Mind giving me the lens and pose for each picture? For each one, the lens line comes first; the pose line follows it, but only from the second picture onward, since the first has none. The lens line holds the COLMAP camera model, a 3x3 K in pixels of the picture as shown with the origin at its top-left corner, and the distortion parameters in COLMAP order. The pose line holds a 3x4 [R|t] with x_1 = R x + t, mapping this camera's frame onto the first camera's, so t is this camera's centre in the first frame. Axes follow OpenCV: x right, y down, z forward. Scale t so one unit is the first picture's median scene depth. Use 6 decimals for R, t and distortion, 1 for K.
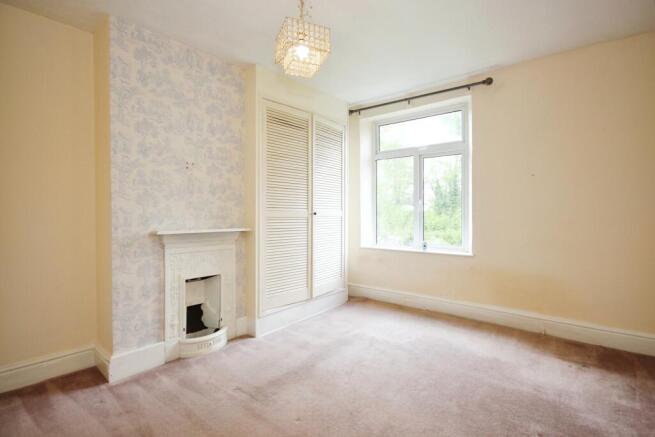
lens RADIAL K [[304.8, 0, 327.5], [0, 304.8, 218.5], [0, 0, 1]] dist [-0.001216, -0.000074]
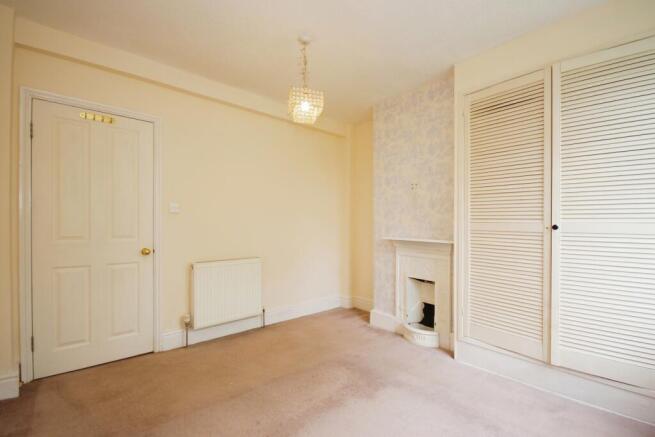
lens RADIAL K [[304.8, 0, 327.5], [0, 304.8, 218.5], [0, 0, 1]] dist [-0.001216, -0.000074]
pose [[-0.154109, 0.002398, -0.988051, 0.818877], [-0.004618, 0.999984, 0.003147, -0.044588], [0.988043, 0.005048, -0.154095, 0.838082]]
